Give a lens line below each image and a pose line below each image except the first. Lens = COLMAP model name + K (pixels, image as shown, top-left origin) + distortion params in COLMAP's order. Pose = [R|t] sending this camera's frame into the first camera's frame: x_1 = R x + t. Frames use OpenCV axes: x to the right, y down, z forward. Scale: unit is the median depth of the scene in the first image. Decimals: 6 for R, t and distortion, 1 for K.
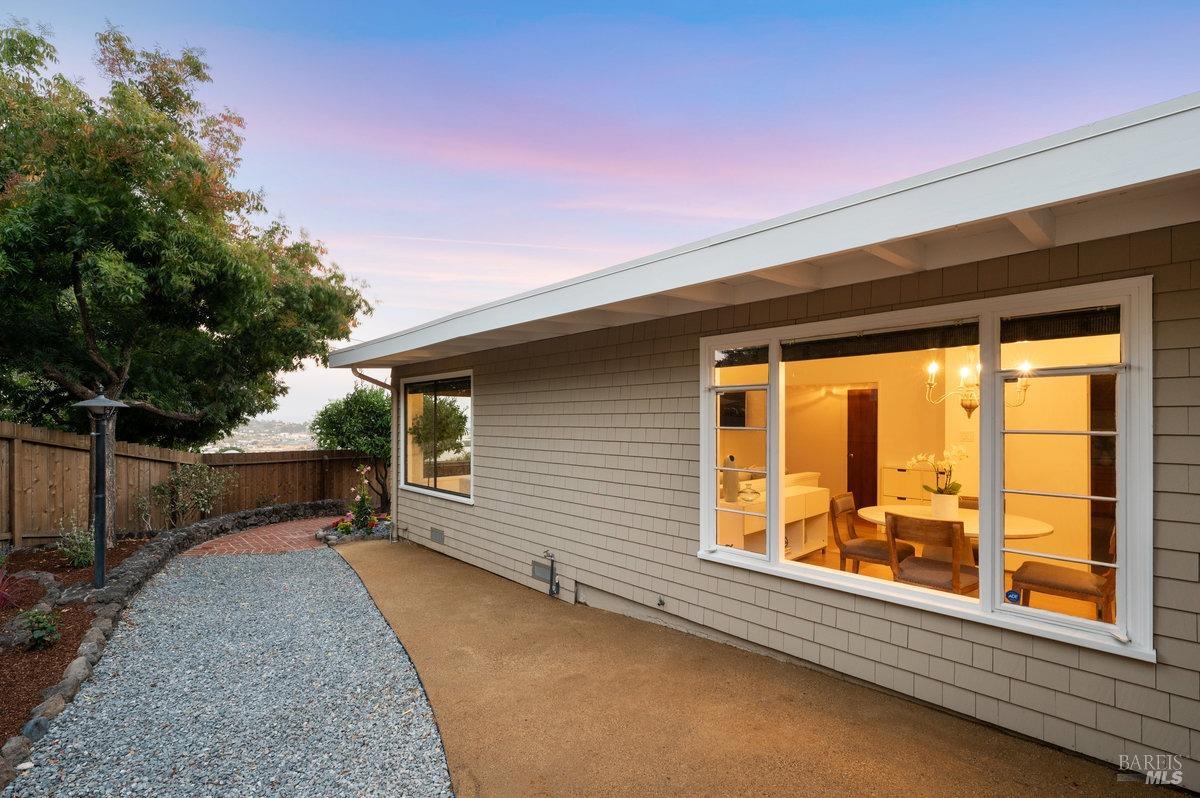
lens RADIAL K [[529.8, 0, 593.2], [0, 529.8, 409.3], [0, 0, 1]] dist [0.002359, 0.000137]
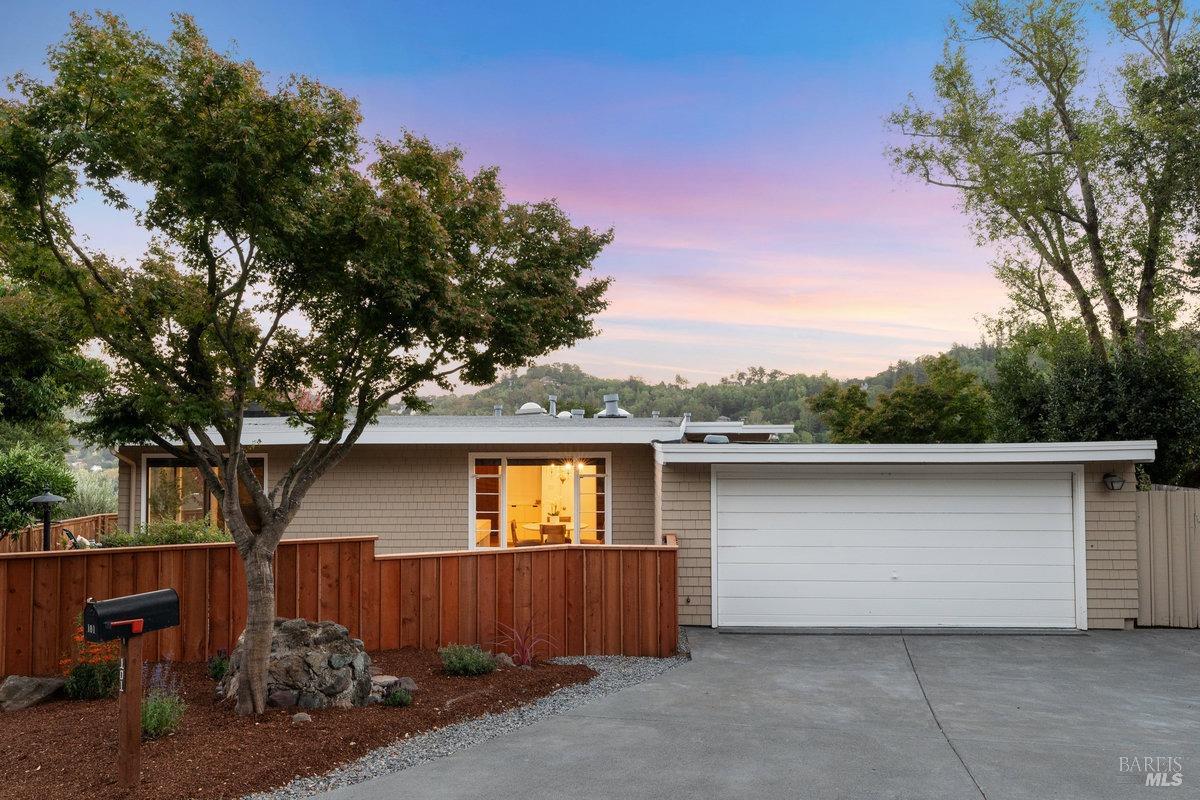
lens RADIAL K [[818.0, 0, 604.0], [0, 818.0, 399.9], [0, 0, 1]] dist [-0.002842, -0.001293]
pose [[0.716692, 0.016534, 0.697193, -1.510072], [-0.006706, 0.999836, -0.016818, -0.258553], [-0.697357, 0.007378, 0.716686, -1.548788]]
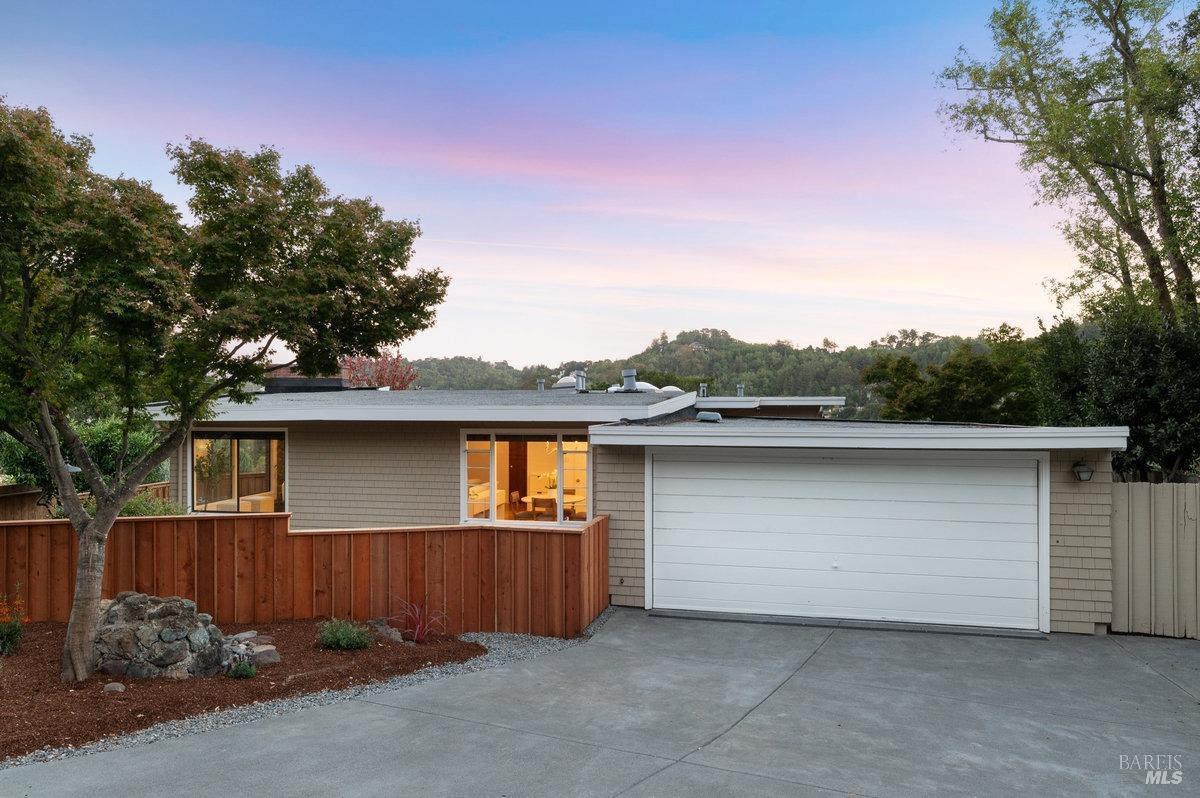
lens RADIAL K [[781.1, 0, 596.5], [0, 781.1, 392.6], [0, 0, 1]] dist [-0.001208, -0.002865]
pose [[0.832198, -0.008063, 0.554420, -1.018905], [-0.002775, 0.999821, 0.018707, -0.307656], [-0.554472, -0.017107, 0.832027, -1.841761]]
